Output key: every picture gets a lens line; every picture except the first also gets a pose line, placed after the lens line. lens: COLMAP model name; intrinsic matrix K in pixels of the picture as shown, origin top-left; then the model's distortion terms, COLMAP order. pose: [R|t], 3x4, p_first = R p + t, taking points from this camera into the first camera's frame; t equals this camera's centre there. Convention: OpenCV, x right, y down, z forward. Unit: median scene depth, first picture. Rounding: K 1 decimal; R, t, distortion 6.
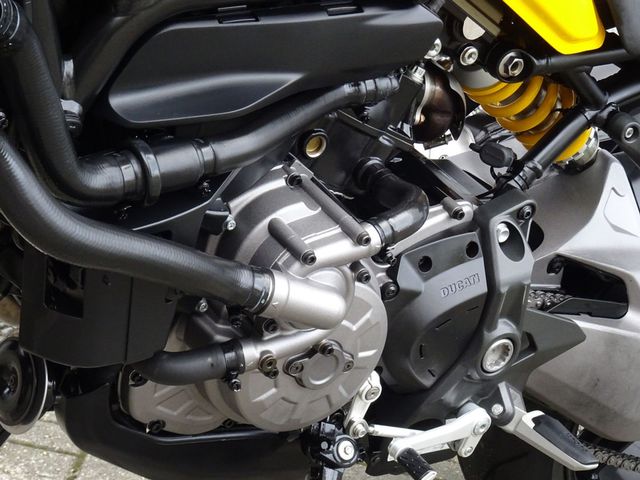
lens RADIAL K [[1419.2, 0, 320.0], [0, 1419.2, 240.0], [0, 0, 1]] dist [0.020947, 0.055695]
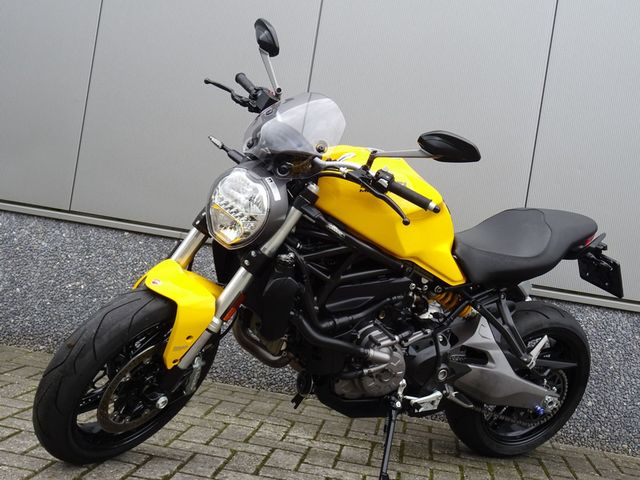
lens RADIAL K [[814.9, 0, 320.0], [0, 814.9, 240.0], [0, 0, 1]] dist [0.000540, -0.002291]
pose [[0.986421, -0.066899, -0.149991, 0.165592], [0.039874, 0.983505, -0.176429, 0.106135], [0.159320, 0.168053, 0.972818, -1.088105]]
